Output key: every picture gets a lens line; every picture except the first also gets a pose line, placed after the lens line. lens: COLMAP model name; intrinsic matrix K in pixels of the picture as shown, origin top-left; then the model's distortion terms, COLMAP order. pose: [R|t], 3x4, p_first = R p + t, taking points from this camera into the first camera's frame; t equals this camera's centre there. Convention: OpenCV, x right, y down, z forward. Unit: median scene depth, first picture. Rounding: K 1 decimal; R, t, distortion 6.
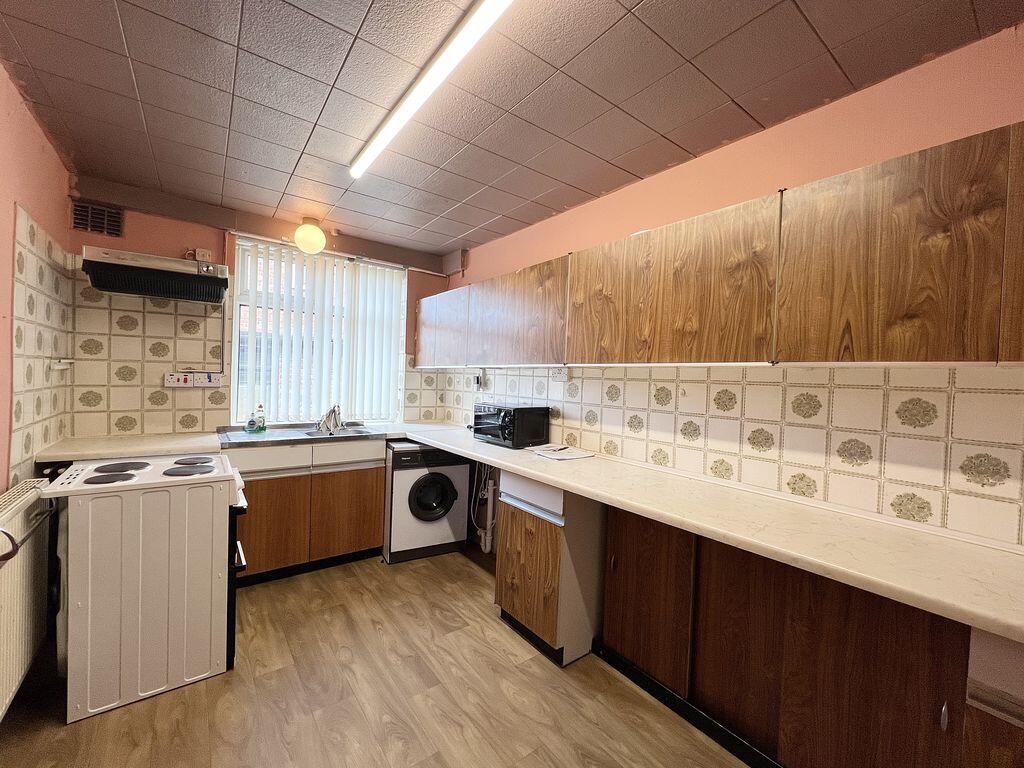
lens RADIAL K [[411.4, 0, 512.0], [0, 411.4, 384.0], [0, 0, 1]] dist [-0.000359, 0.000213]
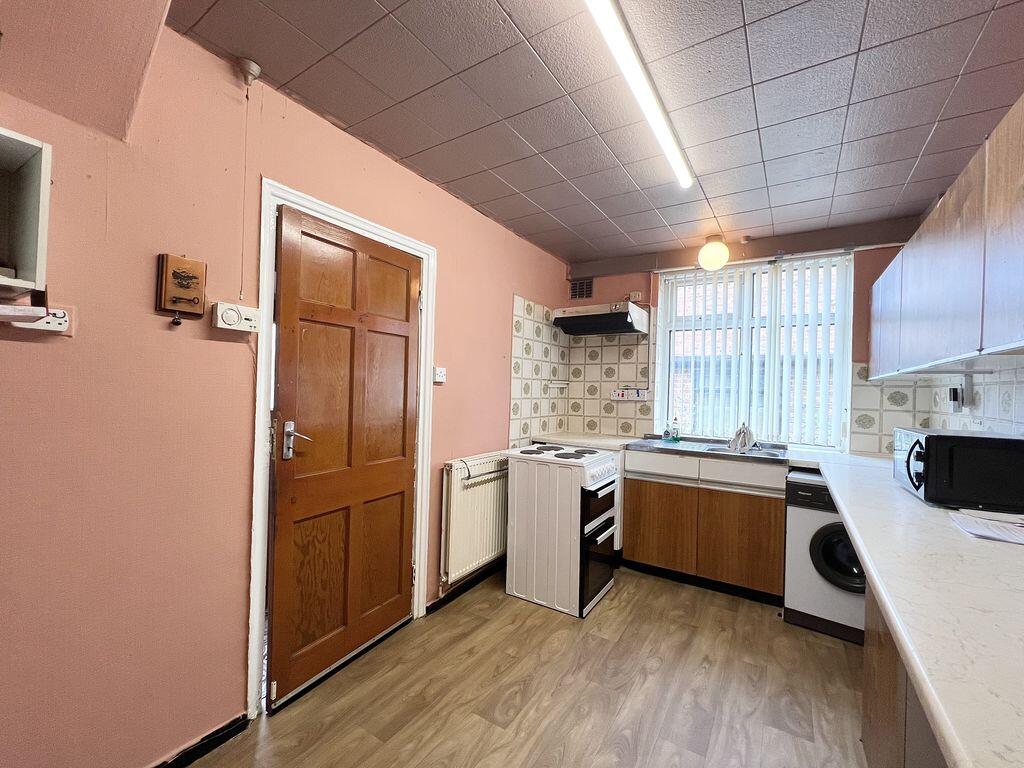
lens RADIAL K [[411.4, 0, 512.0], [0, 411.4, 384.0], [0, 0, 1]] dist [-0.000359, 0.000213]
pose [[0.373405, -0.032320, -0.927105, 0.280668], [-0.026443, 0.998616, -0.045464, 0.024295], [0.927292, 0.041492, 0.372033, 0.192742]]
